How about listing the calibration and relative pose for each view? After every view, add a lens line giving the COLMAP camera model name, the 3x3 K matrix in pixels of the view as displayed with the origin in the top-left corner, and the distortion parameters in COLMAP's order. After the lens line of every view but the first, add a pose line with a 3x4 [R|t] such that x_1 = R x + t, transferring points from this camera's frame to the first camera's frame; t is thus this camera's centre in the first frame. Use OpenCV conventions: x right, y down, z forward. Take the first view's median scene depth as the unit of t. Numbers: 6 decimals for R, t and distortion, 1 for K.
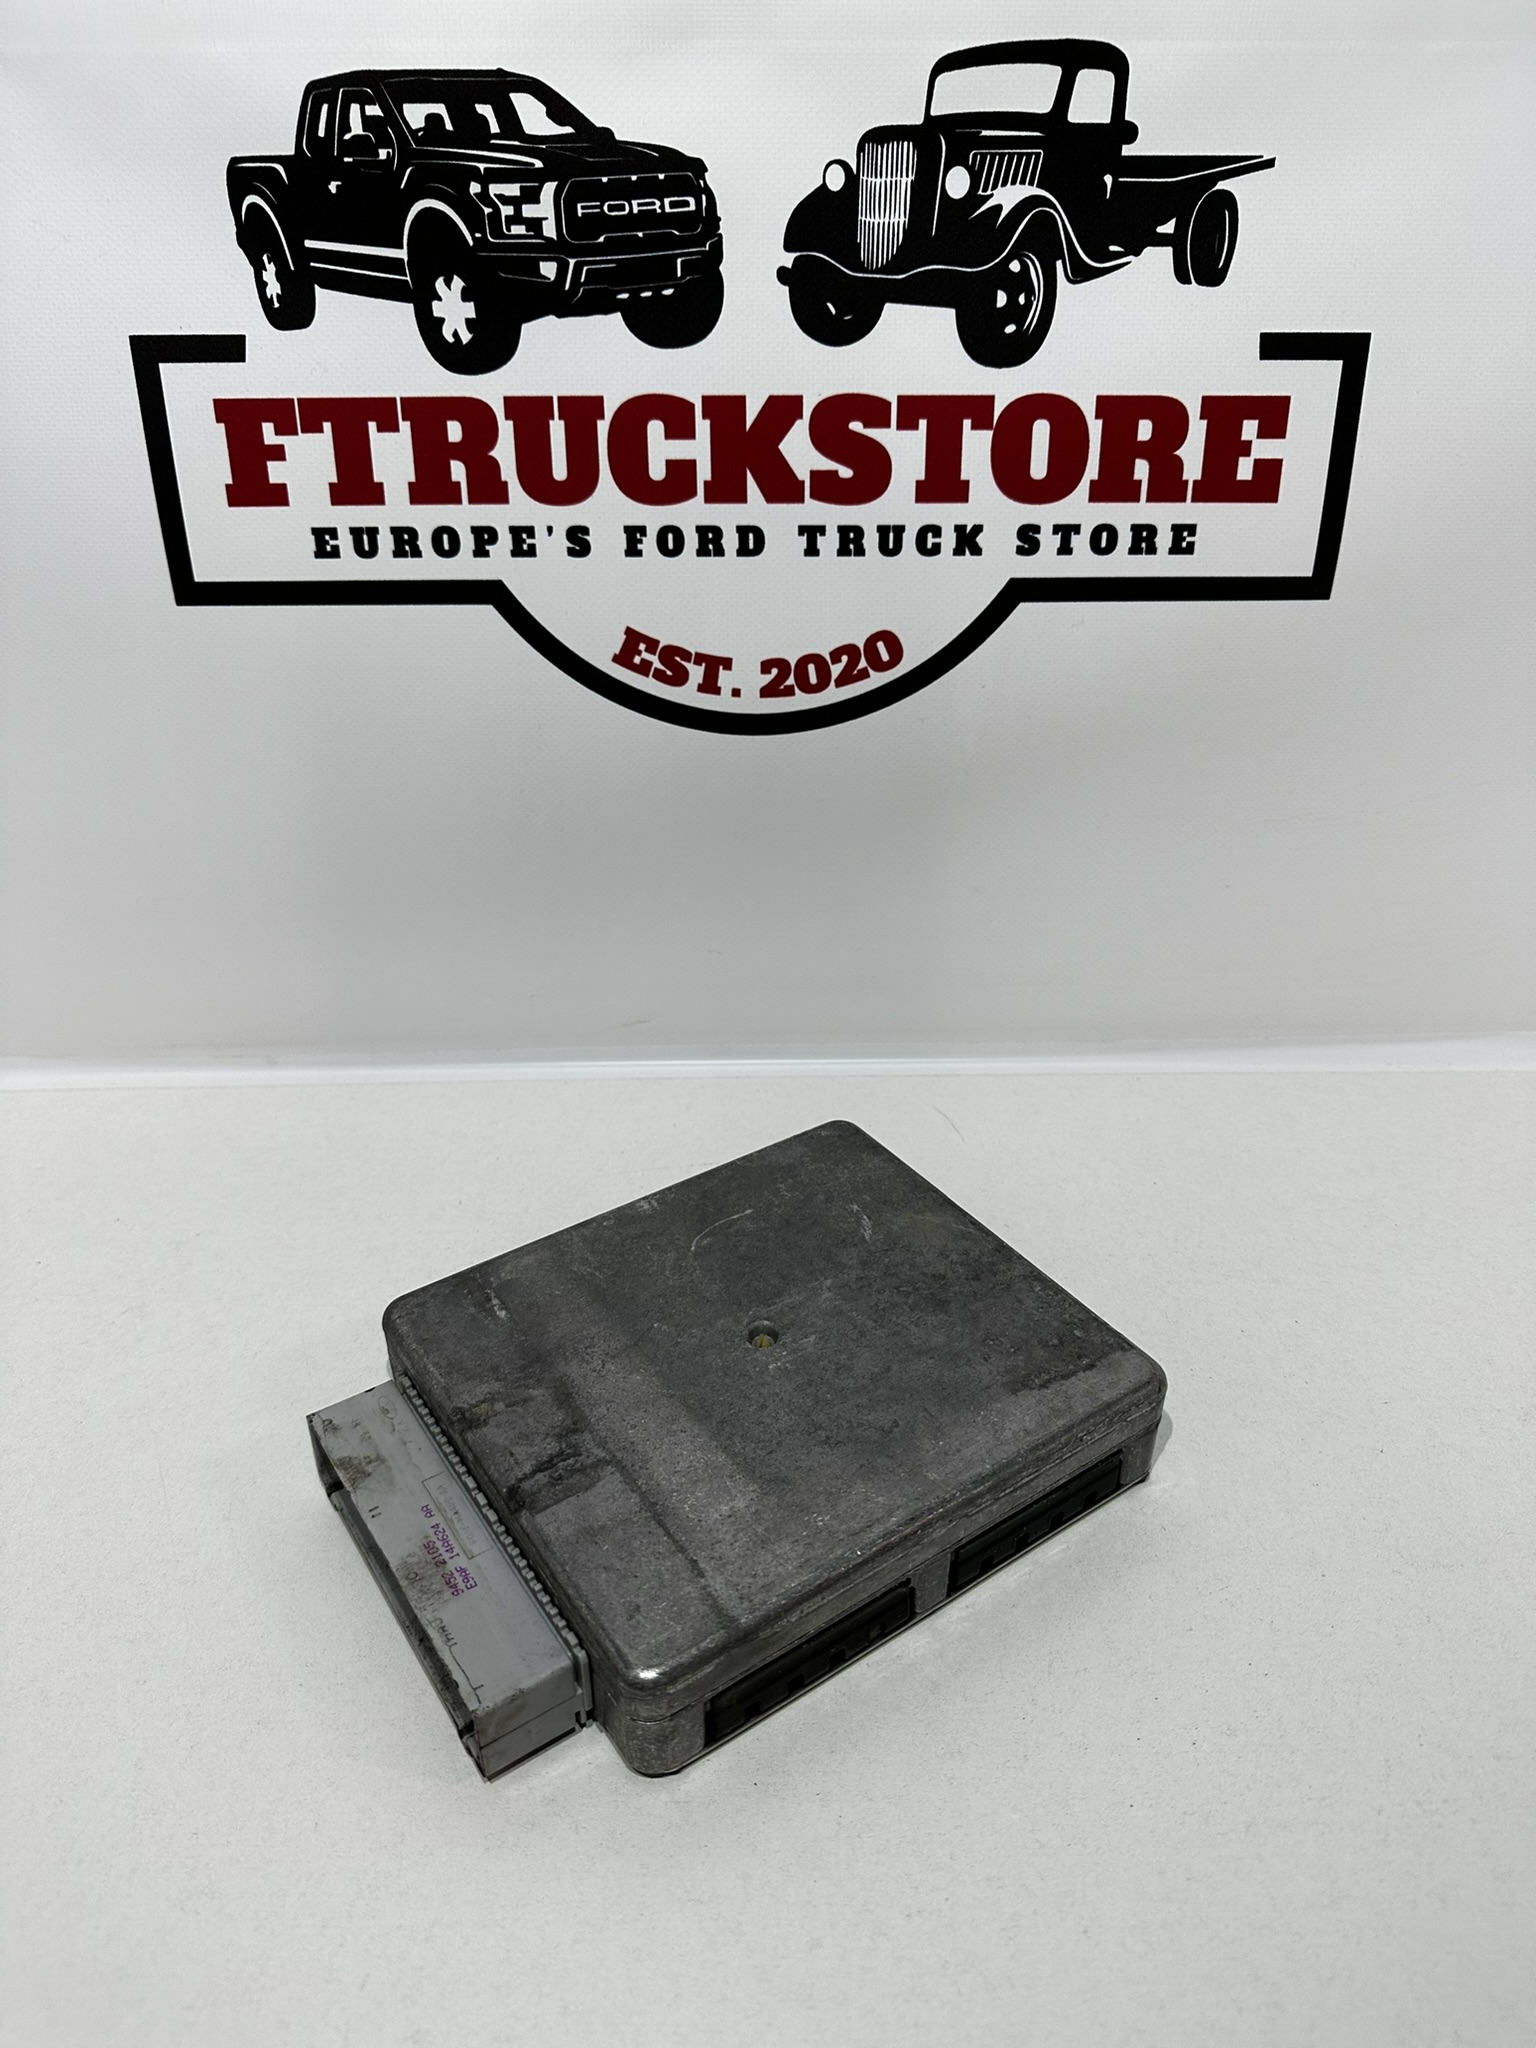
lens RADIAL K [[1493.9, 0, 772.4], [0, 1493.9, 1037.6], [0, 0, 1]] dist [-0.004011, -0.006657]
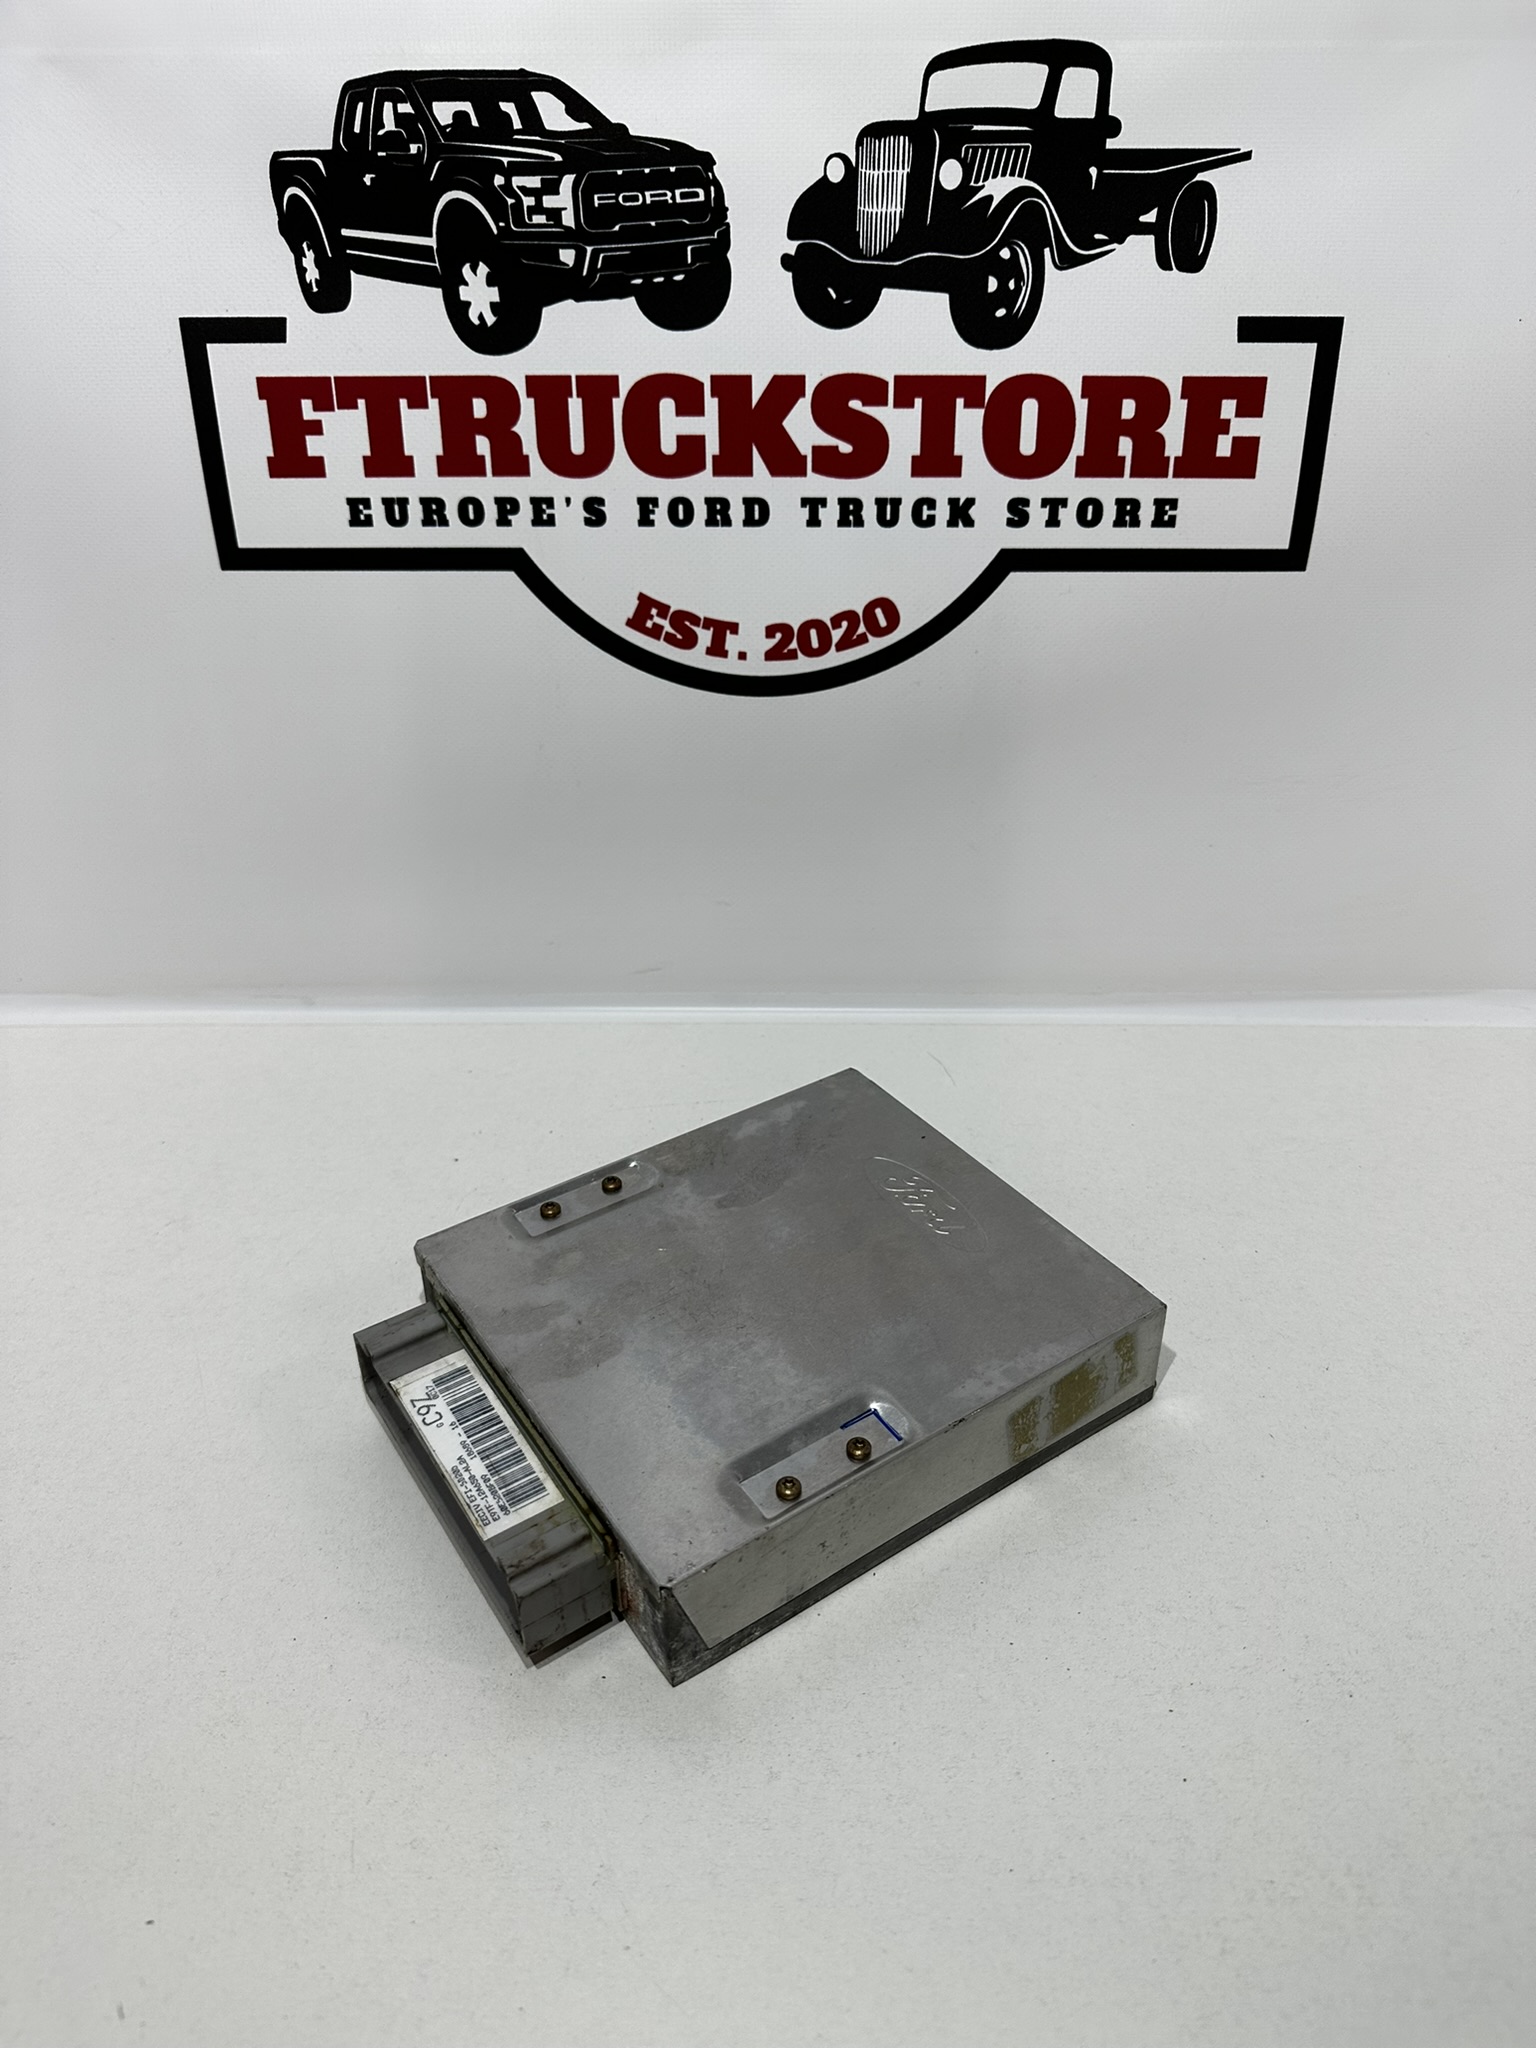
lens RADIAL K [[1493.9, 0, 779.1], [0, 1493.9, 1035.6], [0, 0, 1]] dist [-0.004011, -0.006657]
pose [[0.999561, 0.014076, -0.026075, 0.036832], [-0.013737, 0.999820, 0.013121, 0.027472], [0.026255, -0.012757, 0.999574, -0.071656]]
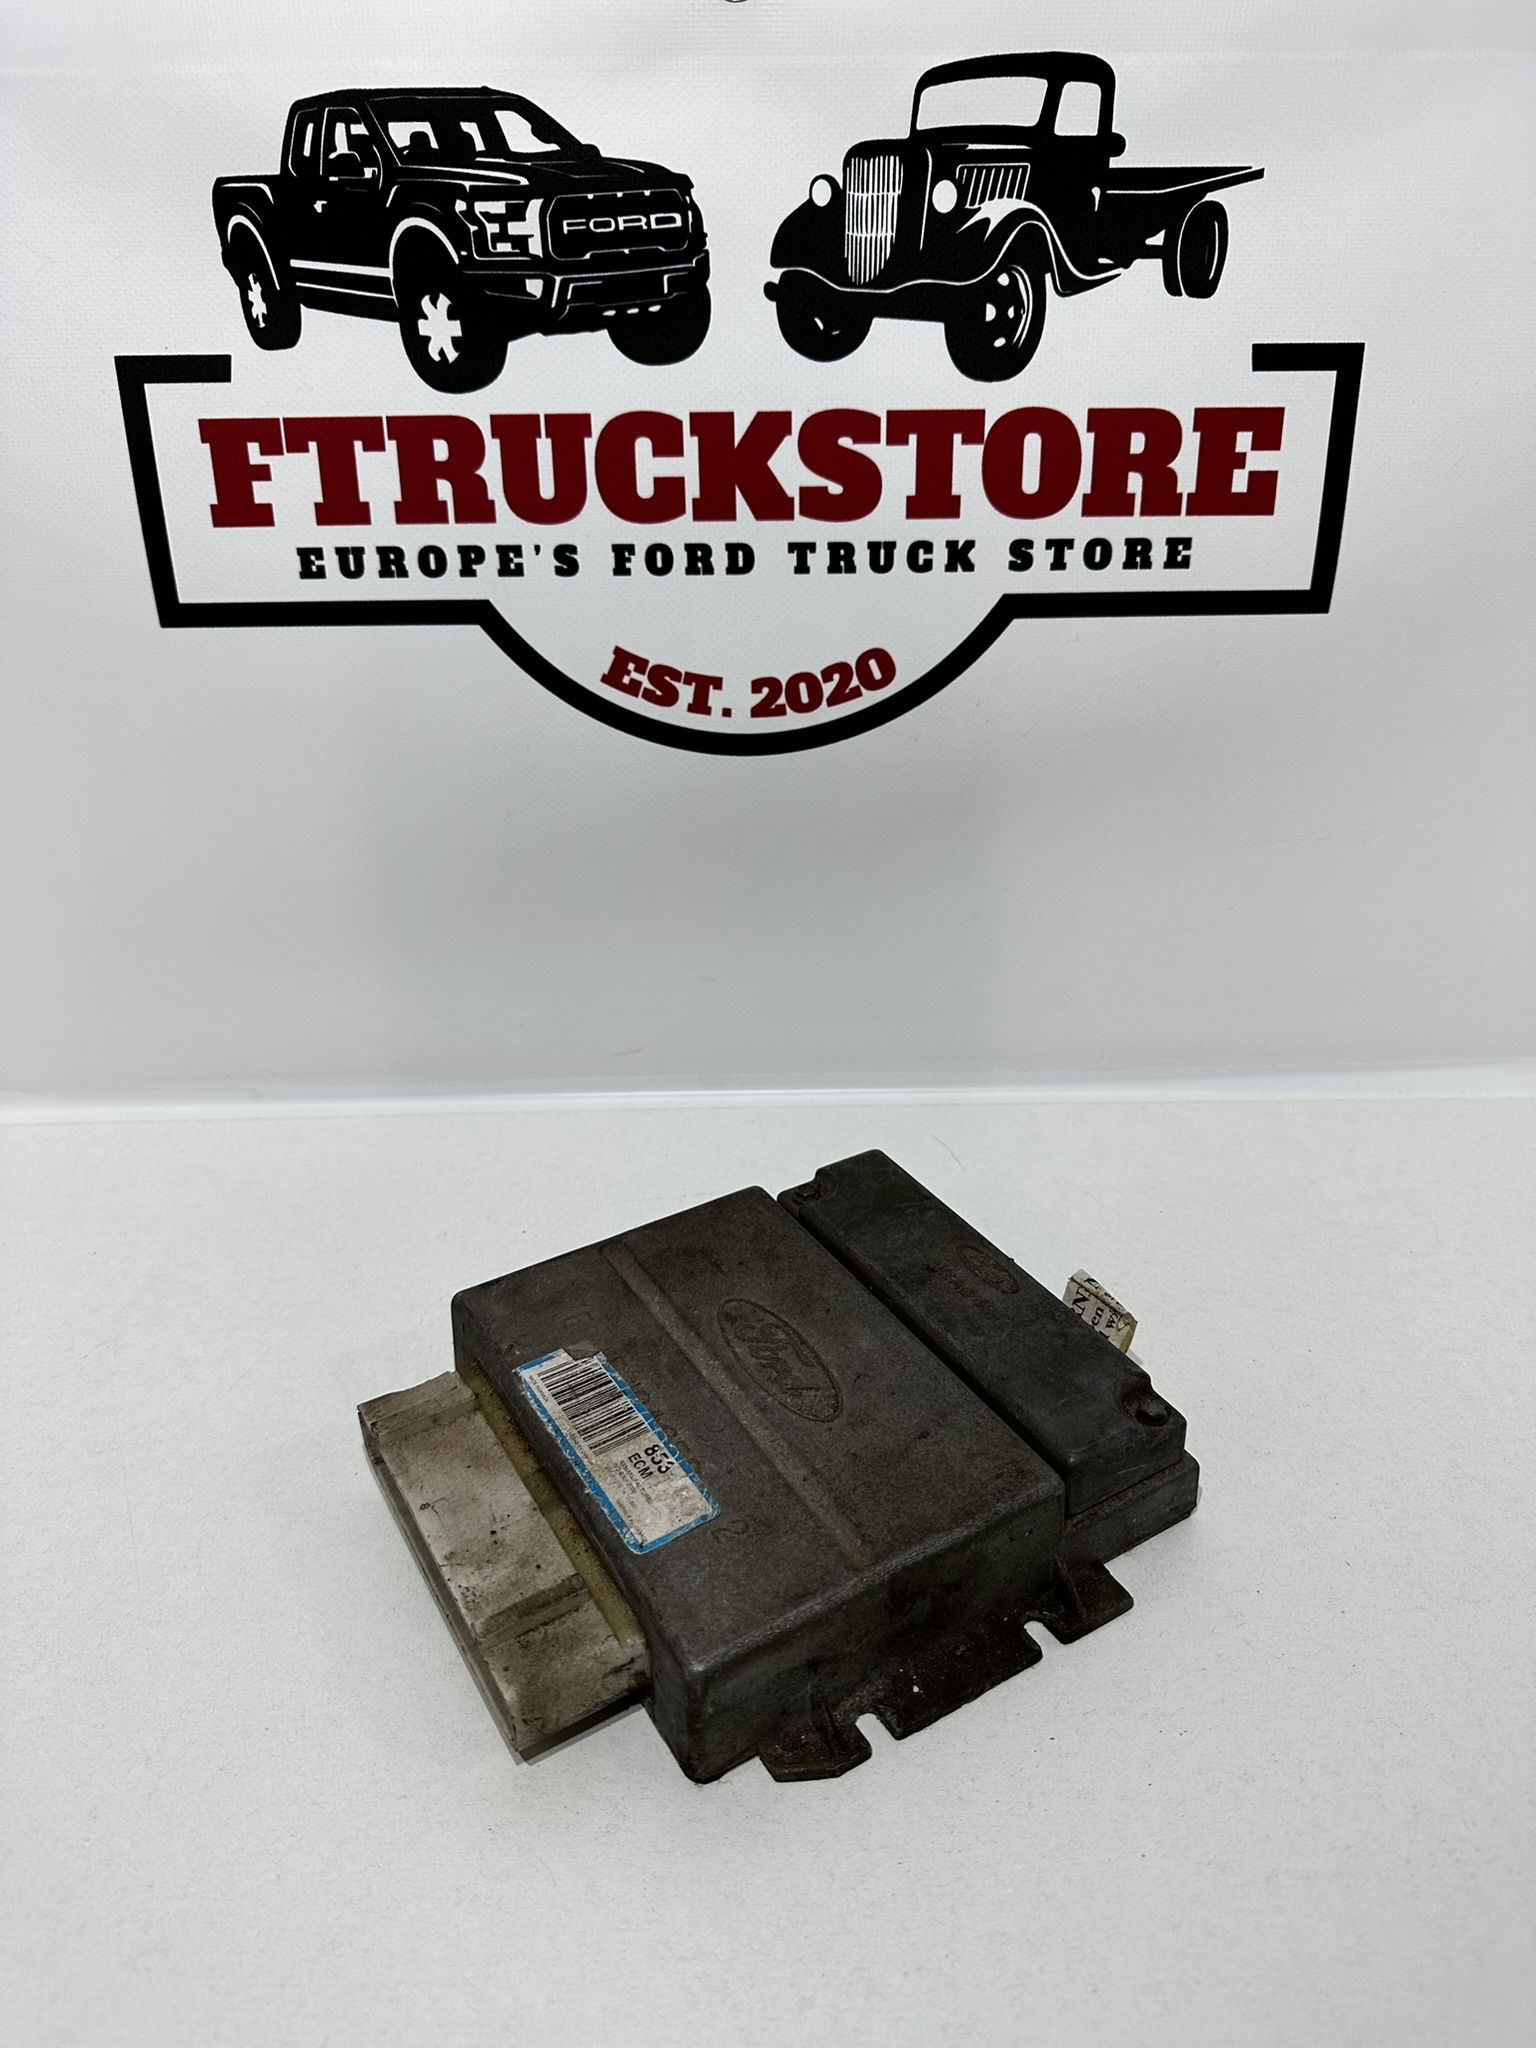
lens RADIAL K [[1493.9, 0, 767.7], [0, 1493.9, 1038.1], [0, 0, 1]] dist [-0.004011, -0.006657]
pose [[0.999951, -0.005538, -0.008213, 0.010644], [0.005184, 0.999083, -0.042511, 0.028526], [0.008440, 0.042466, 0.999062, 0.027213]]
